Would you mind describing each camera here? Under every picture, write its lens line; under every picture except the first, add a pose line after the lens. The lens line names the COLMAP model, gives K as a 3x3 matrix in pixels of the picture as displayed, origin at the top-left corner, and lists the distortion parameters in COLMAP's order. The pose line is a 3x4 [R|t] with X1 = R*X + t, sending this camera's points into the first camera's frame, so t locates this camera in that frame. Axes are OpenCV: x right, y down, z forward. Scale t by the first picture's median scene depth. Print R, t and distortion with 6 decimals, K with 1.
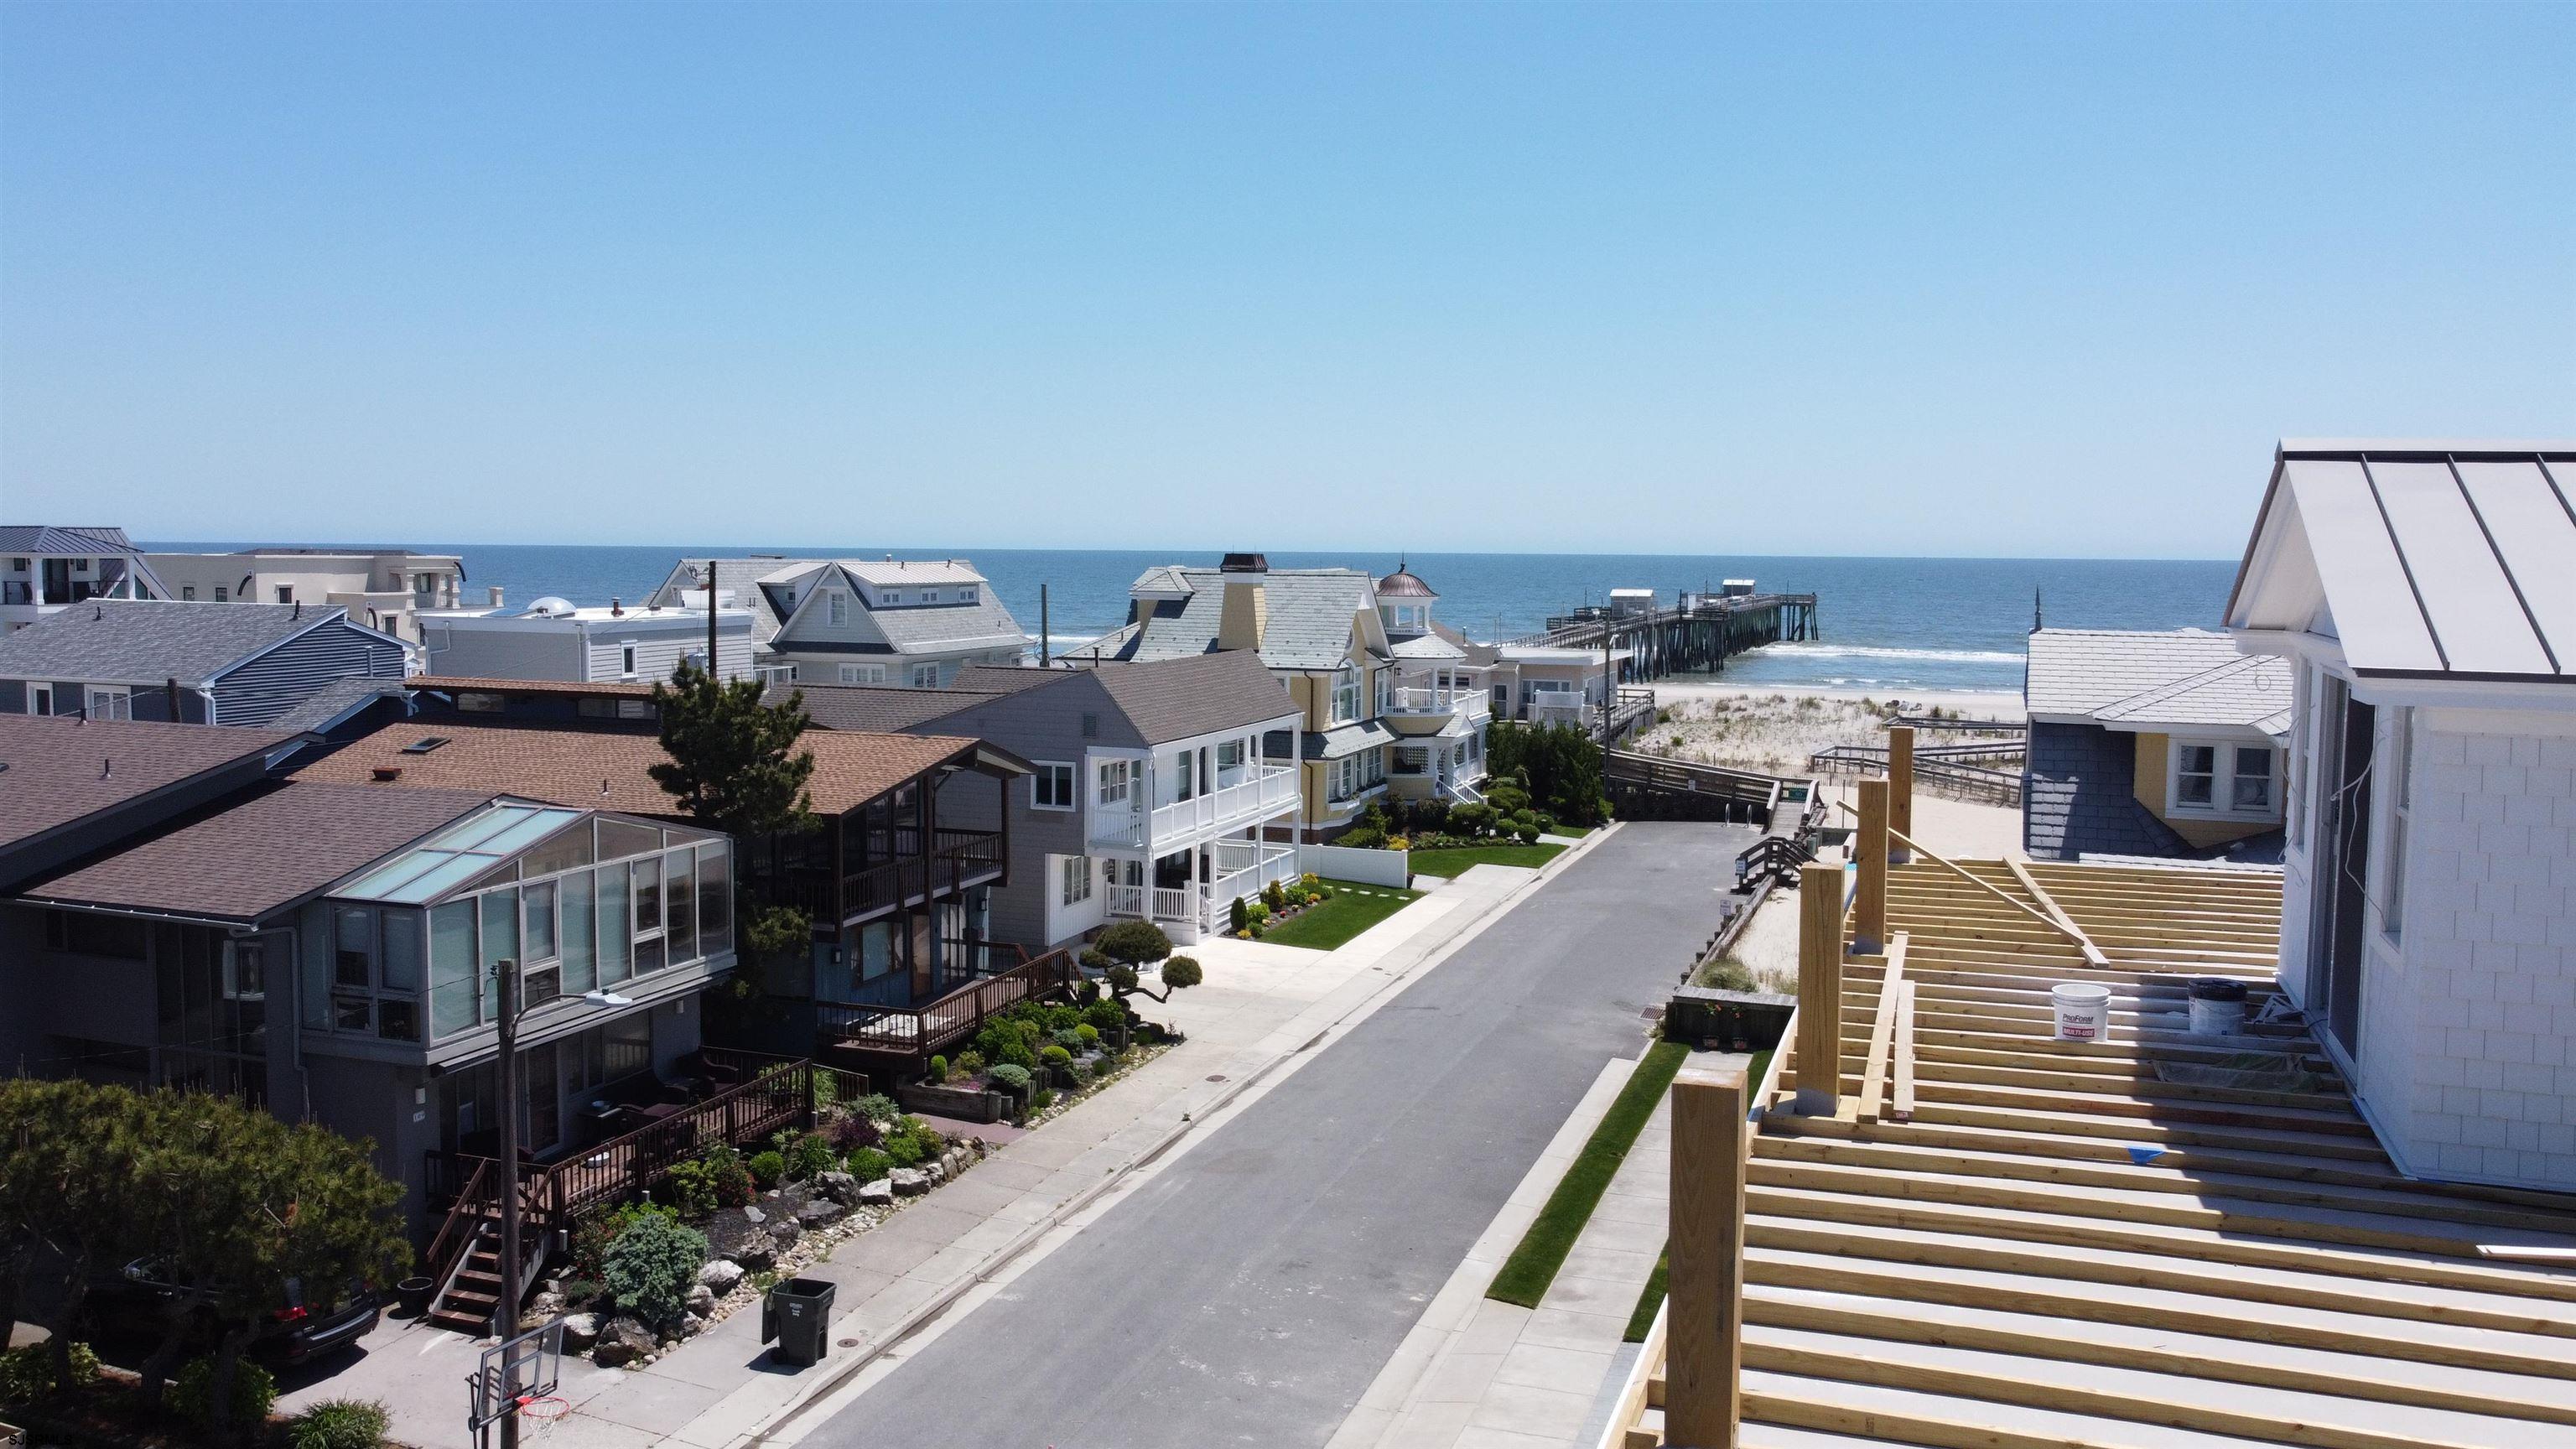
lens RADIAL K [[1950.4, 0, 1270.3], [0, 1950.4, 693.8], [0, 0, 1]] dist [0.007912, -0.010544]
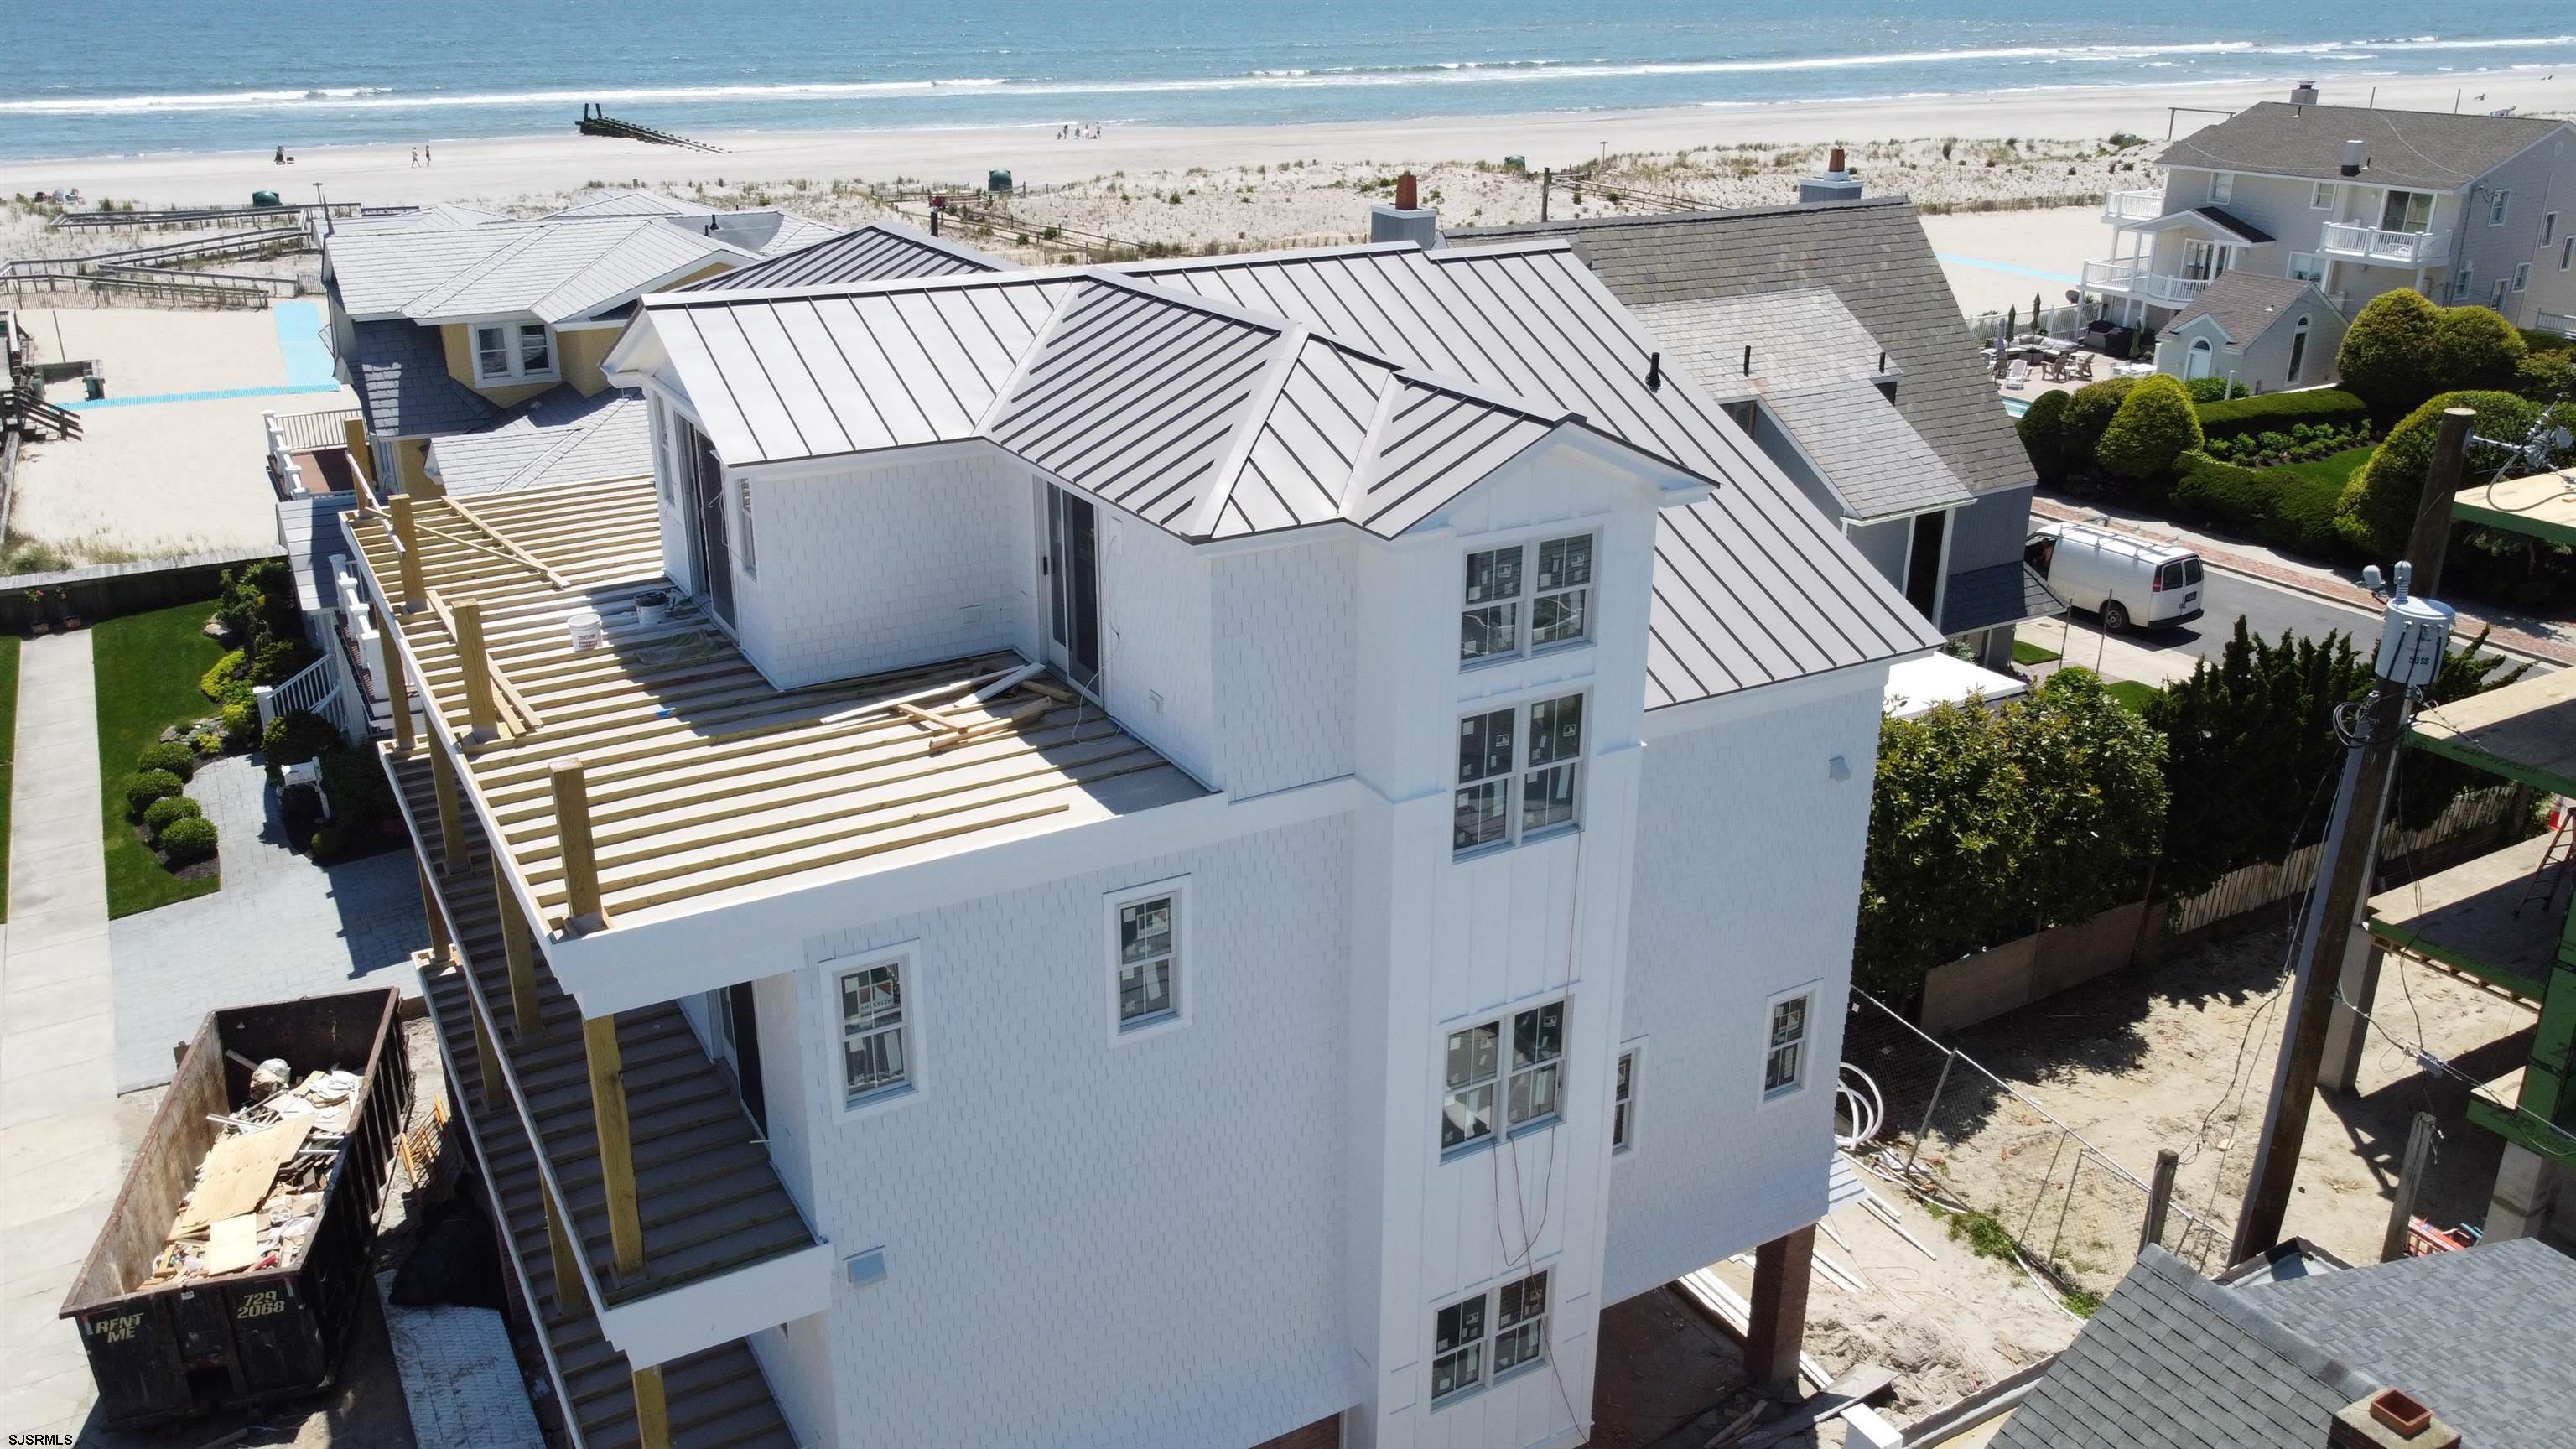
lens RADIAL K [[1950.4, 0, 1278.6], [0, 1950.4, 702.3], [0, 0, 1]] dist [0.007912, -0.010544]
pose [[0.636026, -0.277871, 0.719902, -0.081234], [0.058036, 0.947500, 0.314446, -0.050768], [-0.769482, -0.158216, 0.618761, -0.098443]]
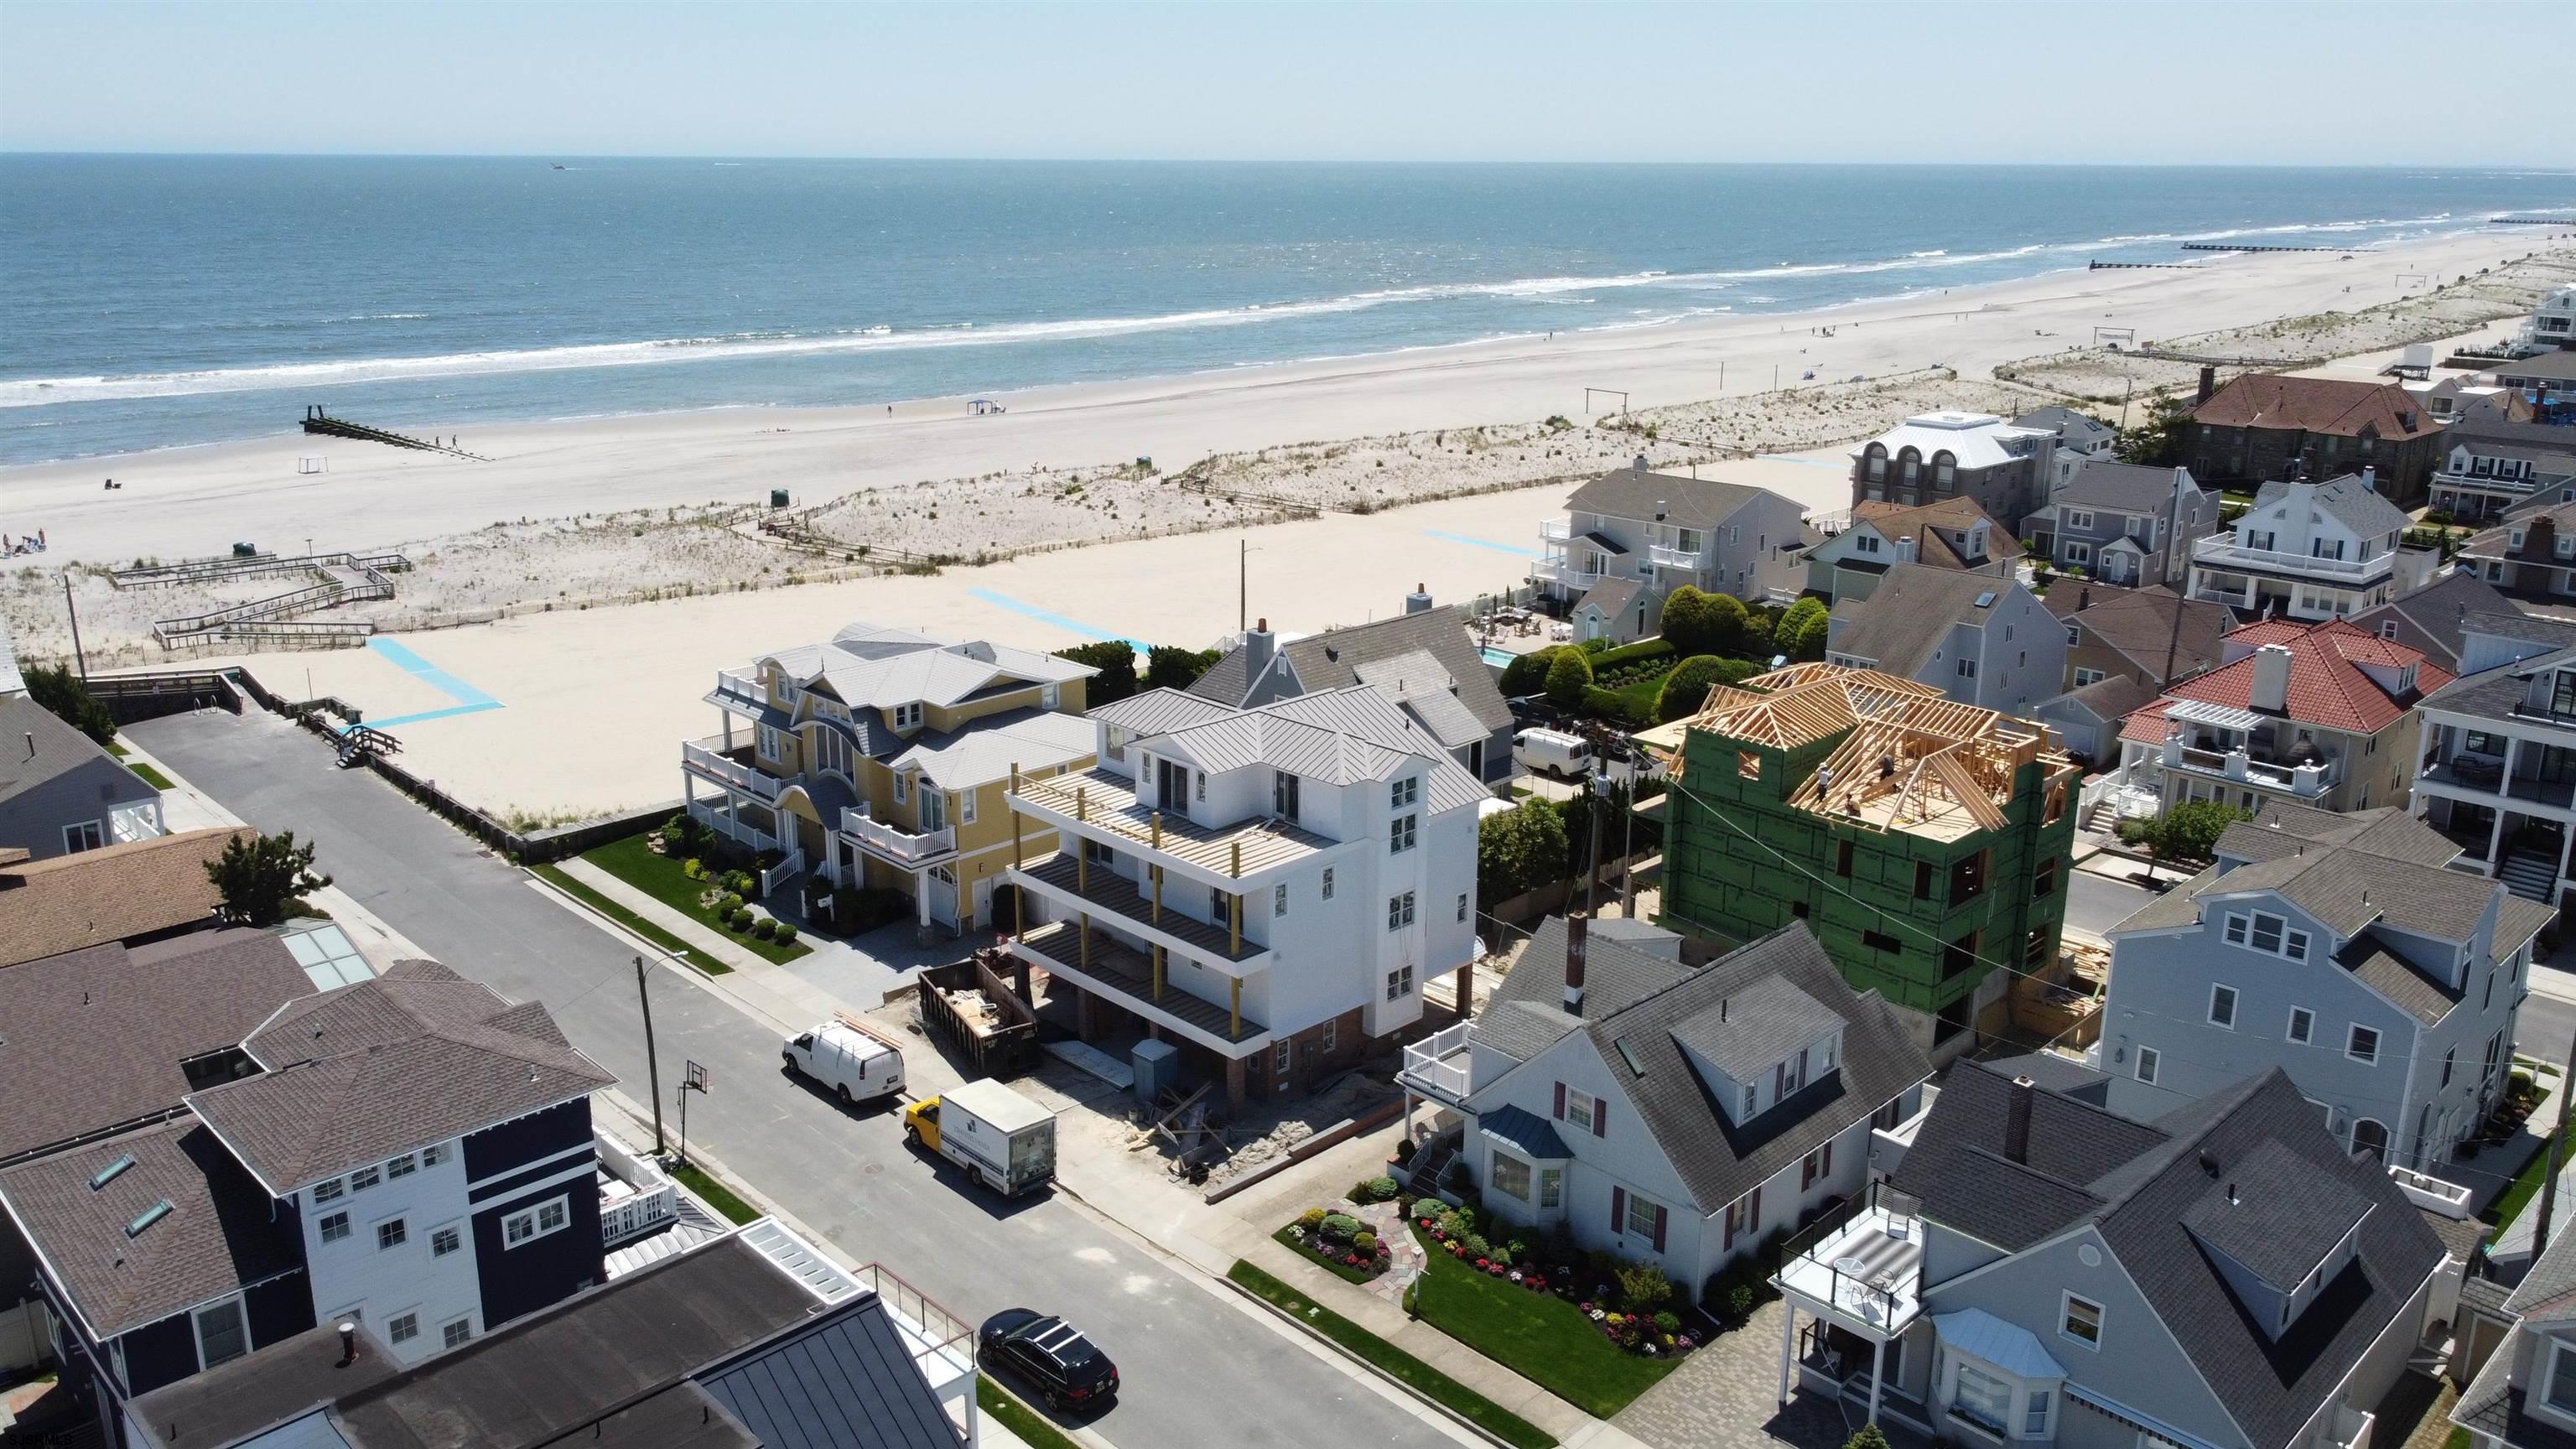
lens RADIAL K [[1950.4, 0, 1279.4], [0, 1950.4, 702.2], [0, 0, 1]] dist [0.007912, -0.010544]
pose [[0.425356, -0.250232, 0.869745, -0.864627], [0.064746, 0.966968, 0.246539, -0.312611], [-0.902707, -0.048555, 0.427507, -0.374859]]
